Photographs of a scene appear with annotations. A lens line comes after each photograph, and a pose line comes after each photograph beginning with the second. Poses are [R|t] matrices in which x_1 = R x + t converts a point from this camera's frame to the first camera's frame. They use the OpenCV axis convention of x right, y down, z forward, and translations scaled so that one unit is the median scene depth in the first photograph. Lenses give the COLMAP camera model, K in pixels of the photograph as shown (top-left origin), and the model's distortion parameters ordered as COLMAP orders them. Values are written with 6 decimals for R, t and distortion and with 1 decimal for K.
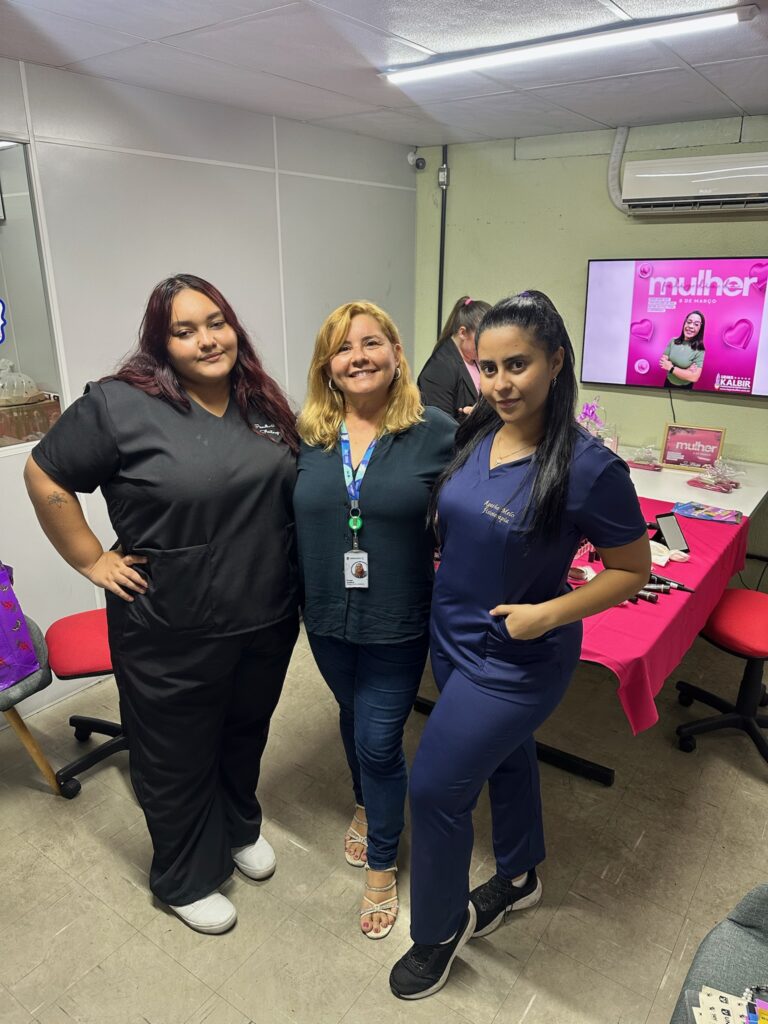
lens RADIAL K [[723.3, 0, 383.3], [0, 723.3, 511.5], [0, 0, 1]] dist [0.069473, -0.084822]
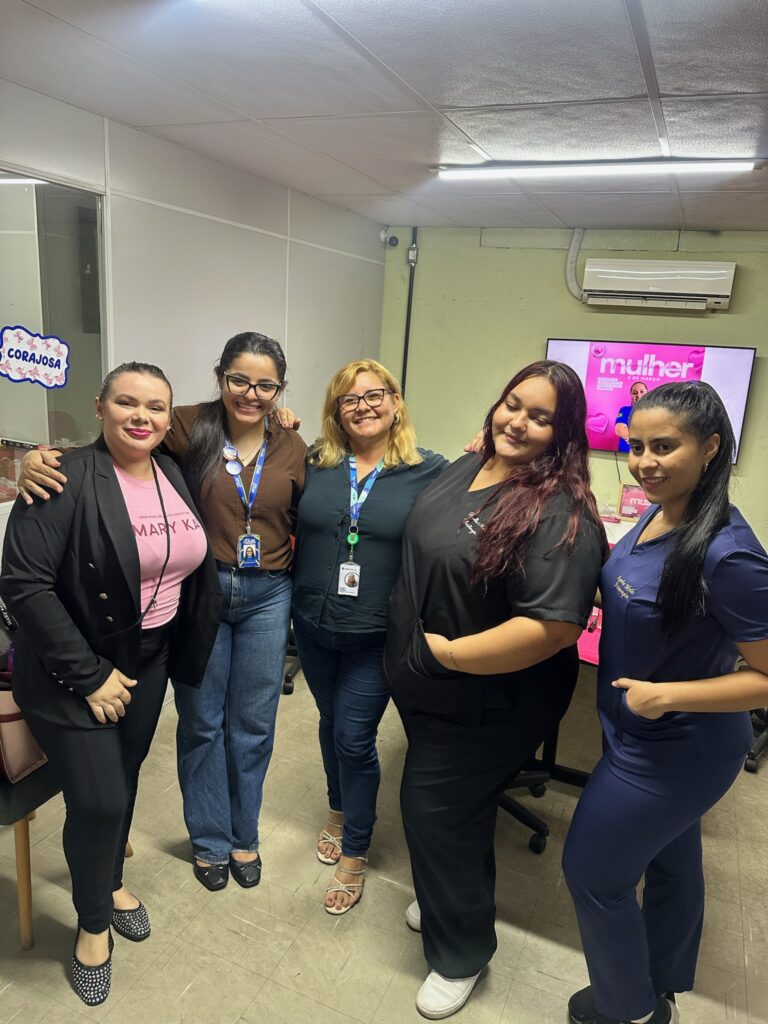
lens RADIAL K [[723.3, 0, 388.9], [0, 723.3, 509.9], [0, 0, 1]] dist [0.069473, -0.084822]
pose [[0.975572, 0.010572, 0.219427, -0.223774], [0.006503, 0.997014, -0.076949, 0.008877], [-0.219585, 0.076496, 0.972590, -0.029930]]
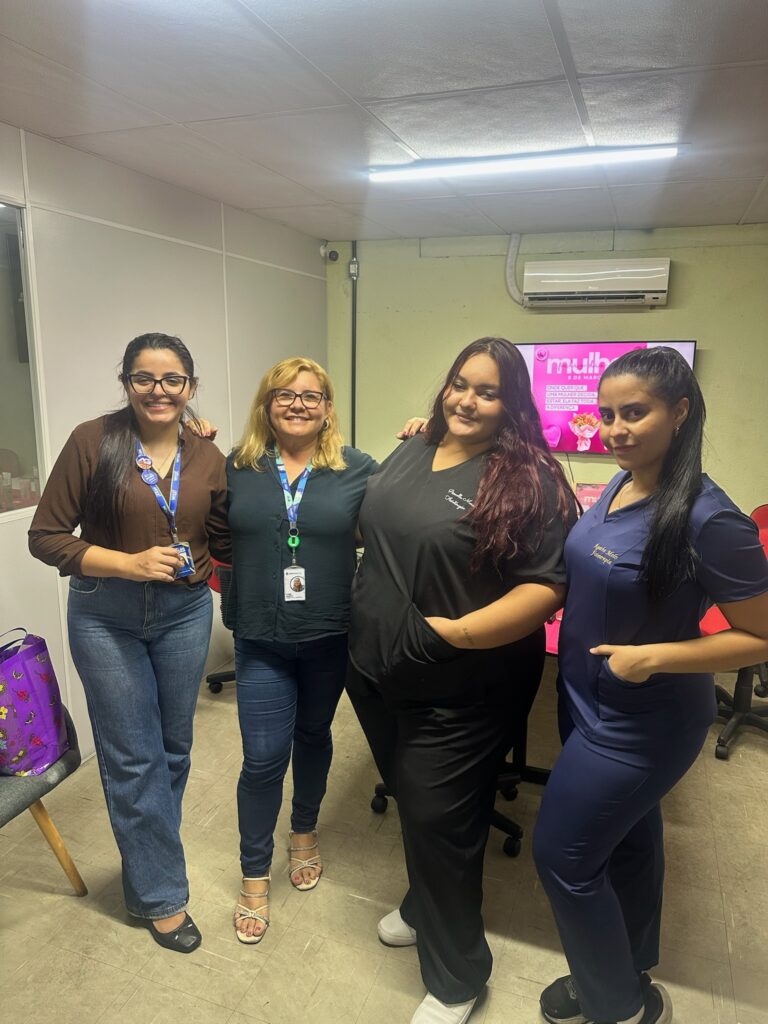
lens RADIAL K [[723.3, 0, 387.6], [0, 723.3, 514.7], [0, 0, 1]] dist [0.069473, -0.084822]
pose [[0.963524, -0.042567, 0.264215, -0.205265], [0.073167, 0.991555, -0.107073, 0.033191], [-0.257426, 0.122499, 0.958502, -0.014554]]
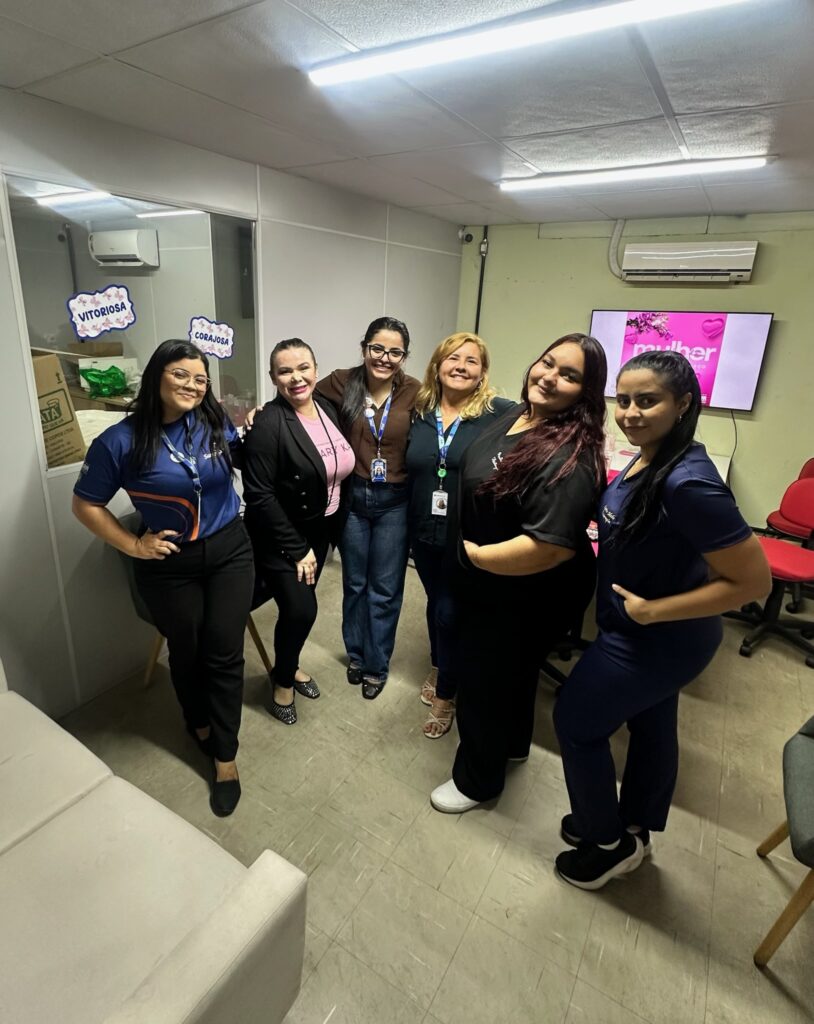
lens RADIAL K [[563.9, 0, 364.9], [0, 563.9, 482.2], [0, 0, 1]] dist [0.005153, -0.001509]
pose [[0.999044, 0.017810, 0.039933, -0.216168], [-0.017095, 0.999689, -0.018179, 0.020340], [-0.040245, 0.017479, 0.999037, -0.079791]]
